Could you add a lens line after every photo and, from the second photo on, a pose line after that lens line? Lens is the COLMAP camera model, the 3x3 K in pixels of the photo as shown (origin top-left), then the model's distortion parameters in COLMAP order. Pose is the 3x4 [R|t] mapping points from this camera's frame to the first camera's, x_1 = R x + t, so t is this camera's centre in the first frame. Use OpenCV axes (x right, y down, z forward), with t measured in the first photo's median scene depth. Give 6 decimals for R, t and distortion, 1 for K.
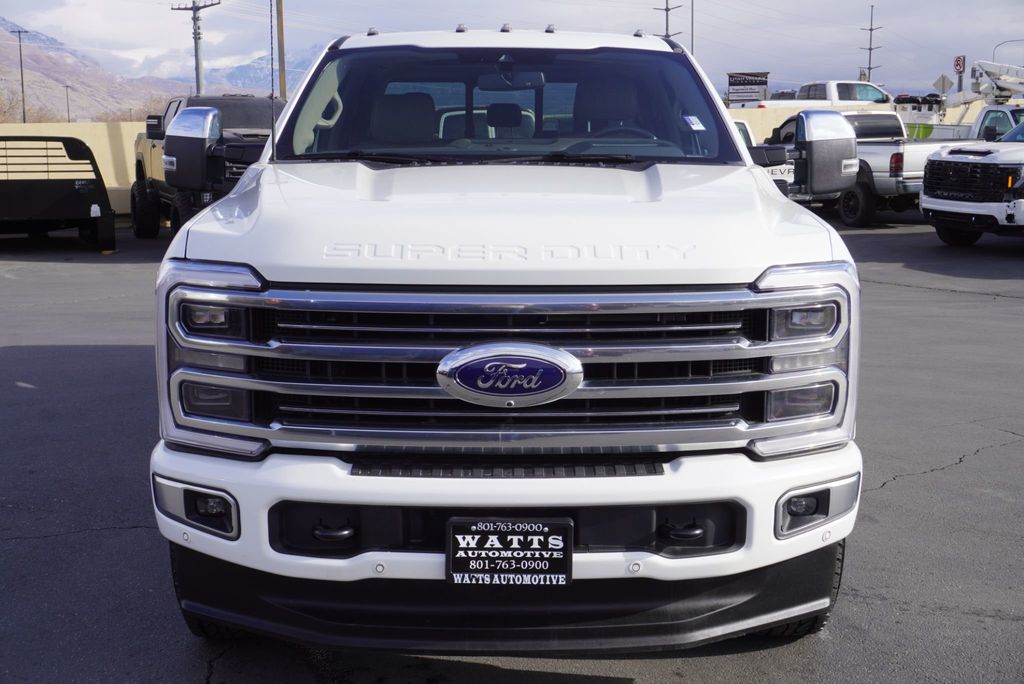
lens RADIAL K [[1269.3, 0, 512.0], [0, 1269.3, 342.0], [0, 0, 1]] dist [-0.014083, -0.019036]
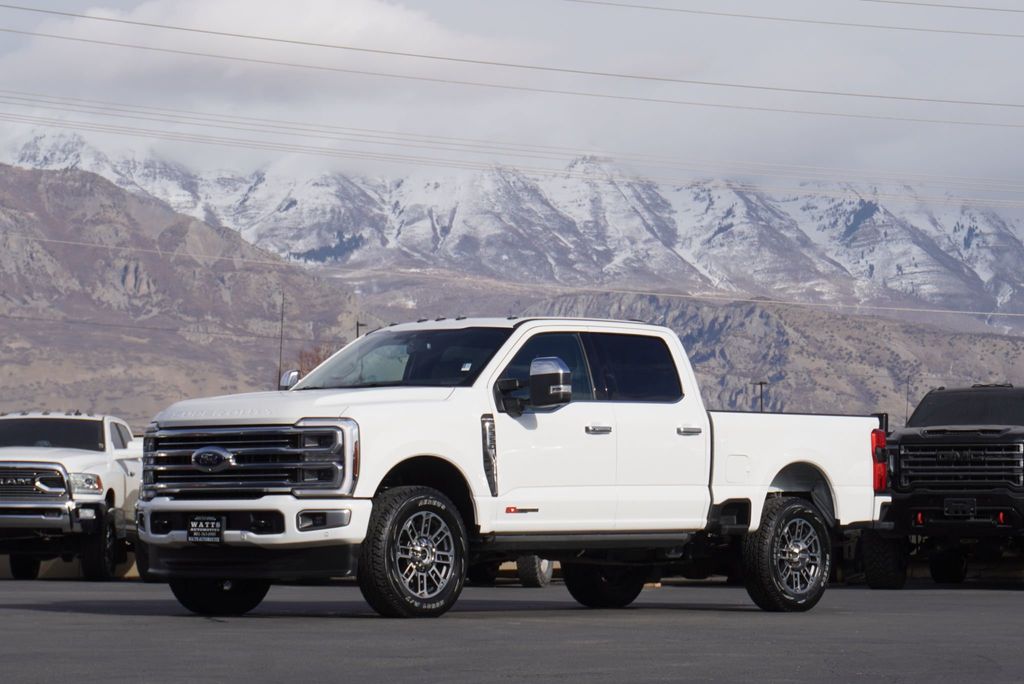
lens RADIAL K [[2882.7, 0, 512.0], [0, 2882.7, 342.0], [0, 0, 1]] dist [0.092088, 0.296189]
pose [[0.751102, -0.044625, -0.658676, 4.277597], [-0.104758, 0.977016, -0.185650, 0.807777], [0.651822, 0.208444, 0.729164, -2.888578]]
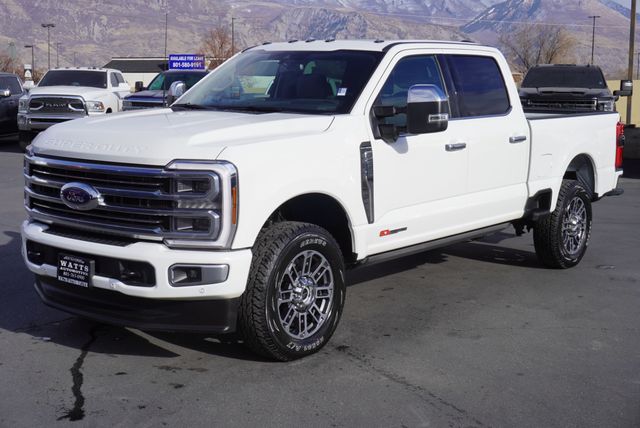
lens RADIAL K [[918.9, 0, 320.3], [0, 918.9, 204.9], [0, 0, 1]] dist [0.005401, -0.003621]
pose [[0.777638, 0.089290, -0.622340, 1.425992], [-0.113132, 0.993579, 0.001191, -0.011616], [0.618450, 0.069480, 0.782746, -0.079053]]
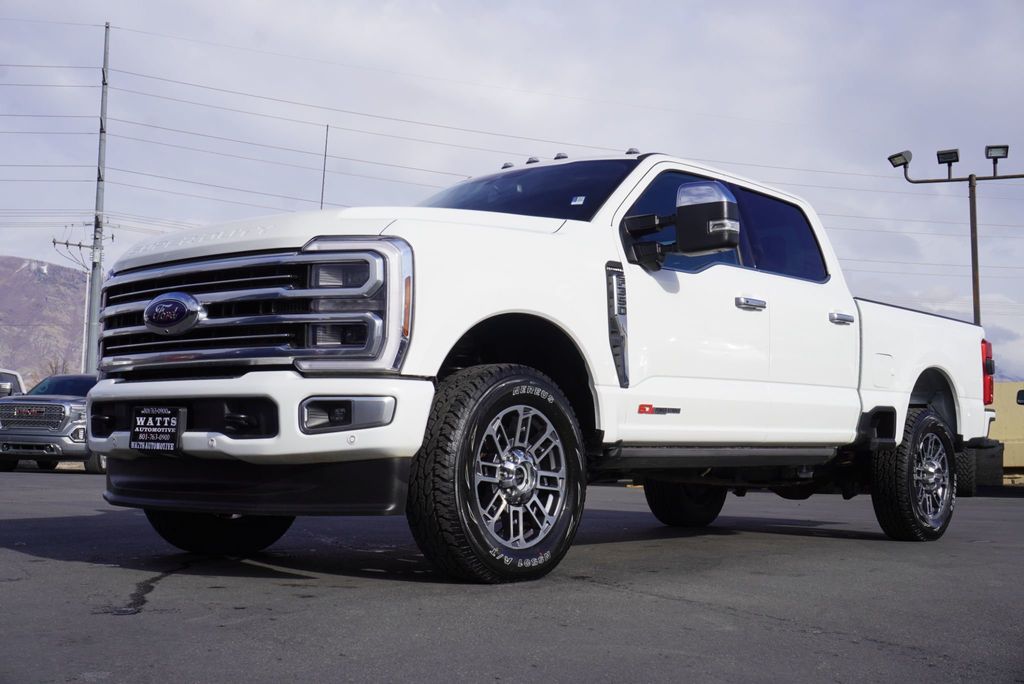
lens RADIAL K [[1206.6, 0, 512.0], [0, 1206.6, 342.0], [0, 0, 1]] dist [0.009243, 0.010213]
pose [[0.753258, -0.048467, -0.655937, 1.270262], [-0.117947, 0.971161, -0.207206, 0.313886], [0.647063, 0.233445, 0.725819, 0.203035]]
